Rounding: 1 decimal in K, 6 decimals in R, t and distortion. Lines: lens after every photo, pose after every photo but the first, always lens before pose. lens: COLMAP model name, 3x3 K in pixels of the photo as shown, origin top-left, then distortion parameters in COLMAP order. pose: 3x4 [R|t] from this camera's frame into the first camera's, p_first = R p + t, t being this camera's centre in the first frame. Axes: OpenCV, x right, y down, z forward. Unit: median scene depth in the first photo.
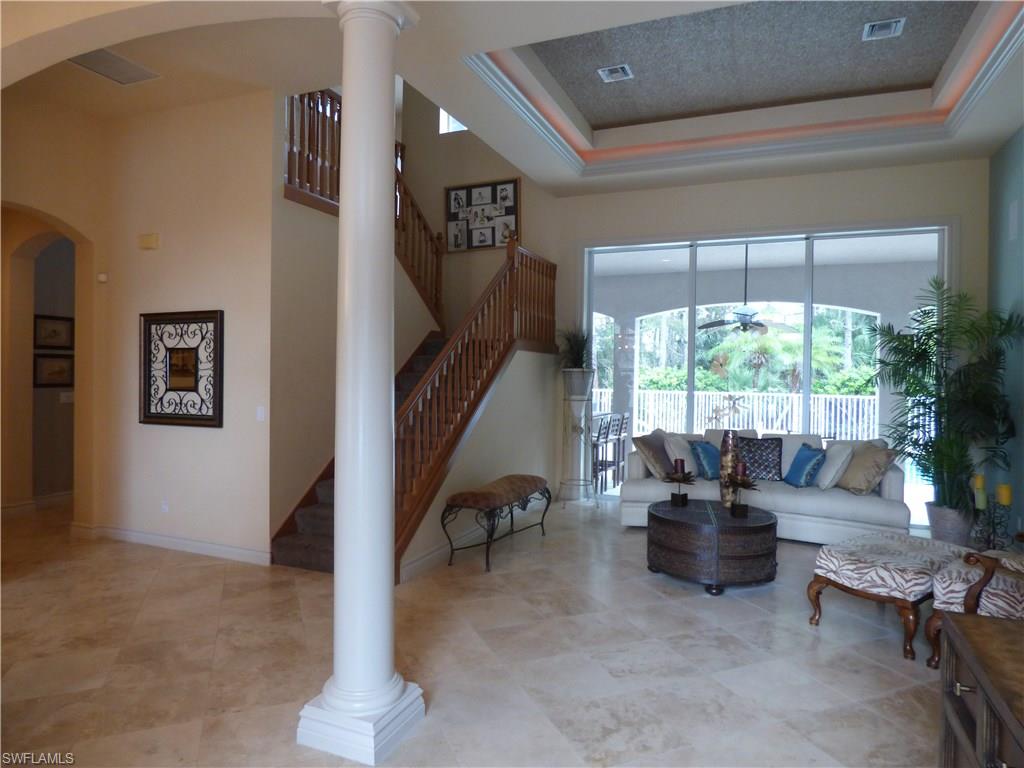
lens RADIAL K [[617.0, 0, 511.4], [0, 617.0, 384.7], [0, 0, 1]] dist [-0.009093, 0.001217]
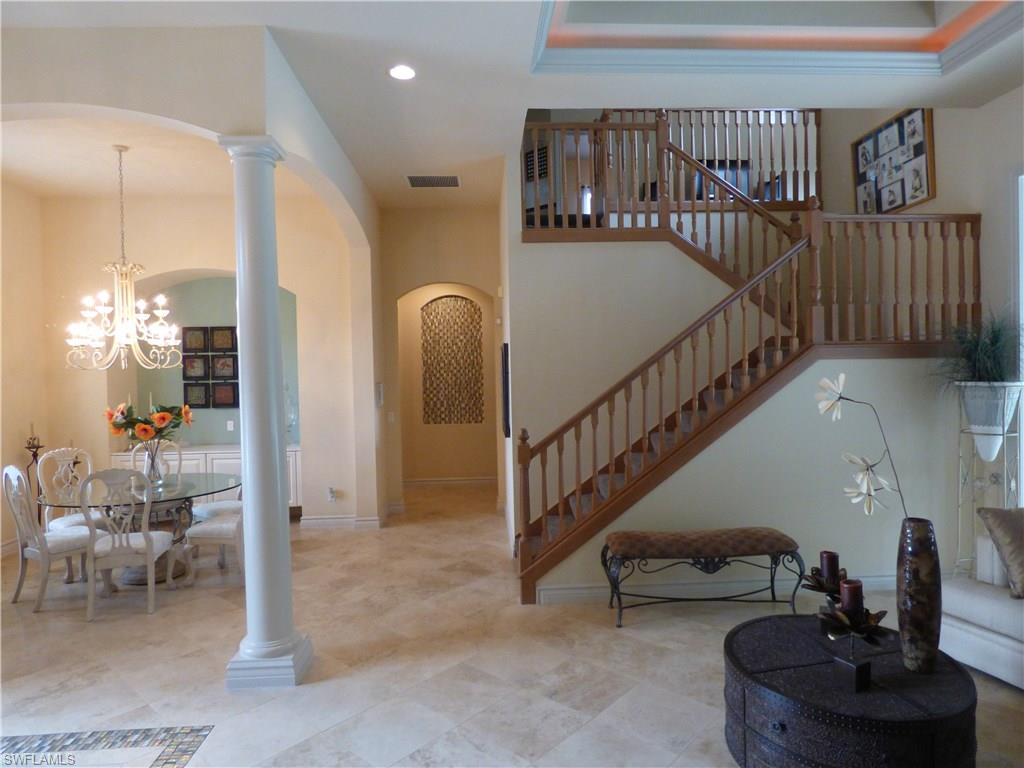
lens RADIAL K [[617.0, 0, 510.7], [0, 617.0, 380.0], [0, 0, 1]] dist [-0.009093, 0.001217]
pose [[0.448116, -0.003638, -0.893968, 0.400737], [0.007572, 0.999971, -0.000273, -0.028279], [0.893943, -0.006647, 0.448130, 0.282140]]
